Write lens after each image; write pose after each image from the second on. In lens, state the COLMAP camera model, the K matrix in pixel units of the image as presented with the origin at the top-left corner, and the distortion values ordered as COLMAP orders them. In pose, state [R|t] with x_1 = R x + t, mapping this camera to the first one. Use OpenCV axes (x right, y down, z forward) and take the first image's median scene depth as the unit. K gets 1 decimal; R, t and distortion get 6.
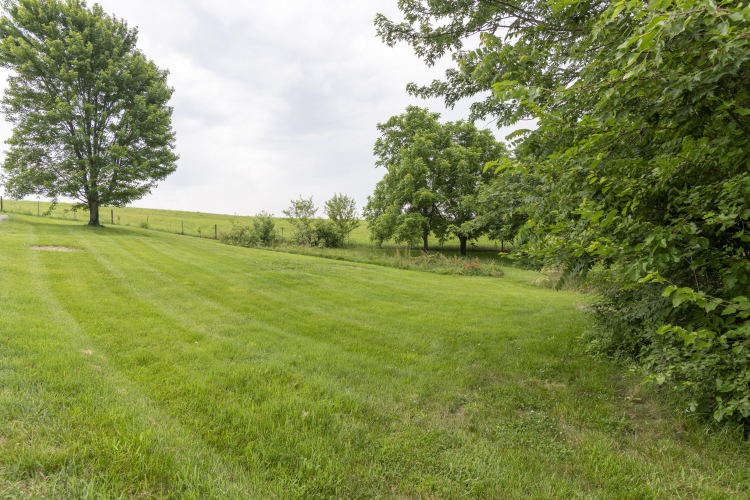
lens RADIAL K [[428.1, 0, 372.4], [0, 428.1, 250.7], [0, 0, 1]] dist [-0.003937, -0.000284]
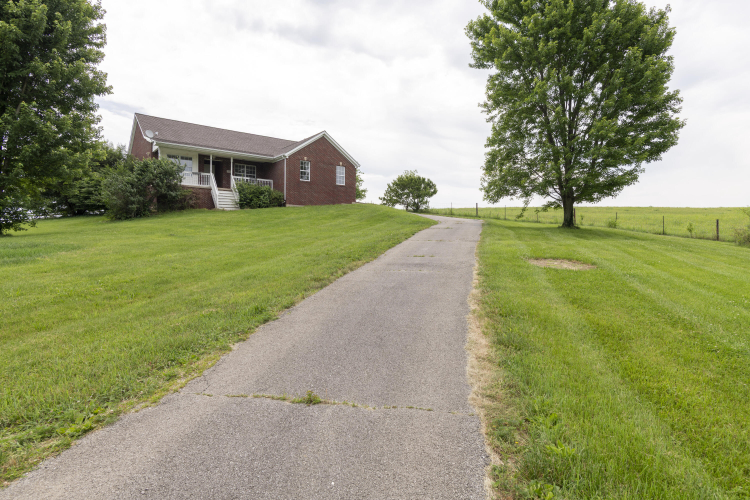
lens RADIAL K [[428.1, 0, 372.4], [0, 428.1, 250.7], [0, 0, 1]] dist [-0.003937, -0.000284]
pose [[0.584926, 0.009662, -0.811029, -0.193684], [-0.007684, 0.999950, 0.006371, -0.014601], [0.811050, 0.002506, 0.584971, 0.195027]]
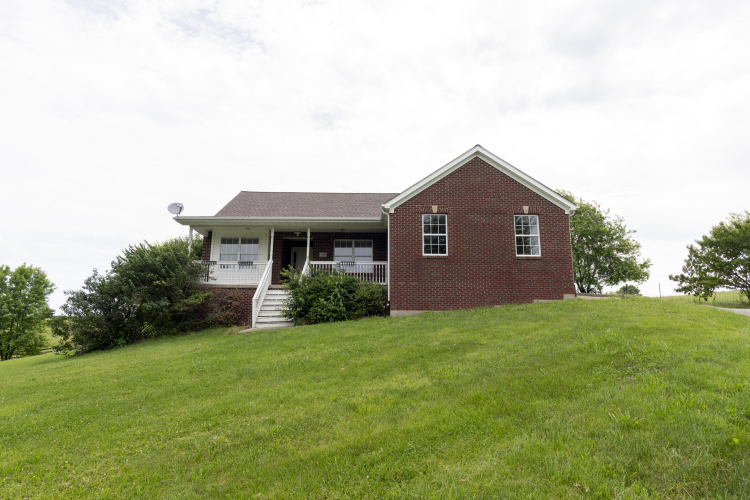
lens RADIAL K [[428.1, 0, 372.4], [0, 428.1, 250.7], [0, 0, 1]] dist [-0.003937, -0.000284]
pose [[-0.045151, -0.189585, -0.980826, -0.483102], [-0.011435, 0.981861, -0.189259, -0.062036], [0.998915, 0.002671, -0.046500, 0.458905]]
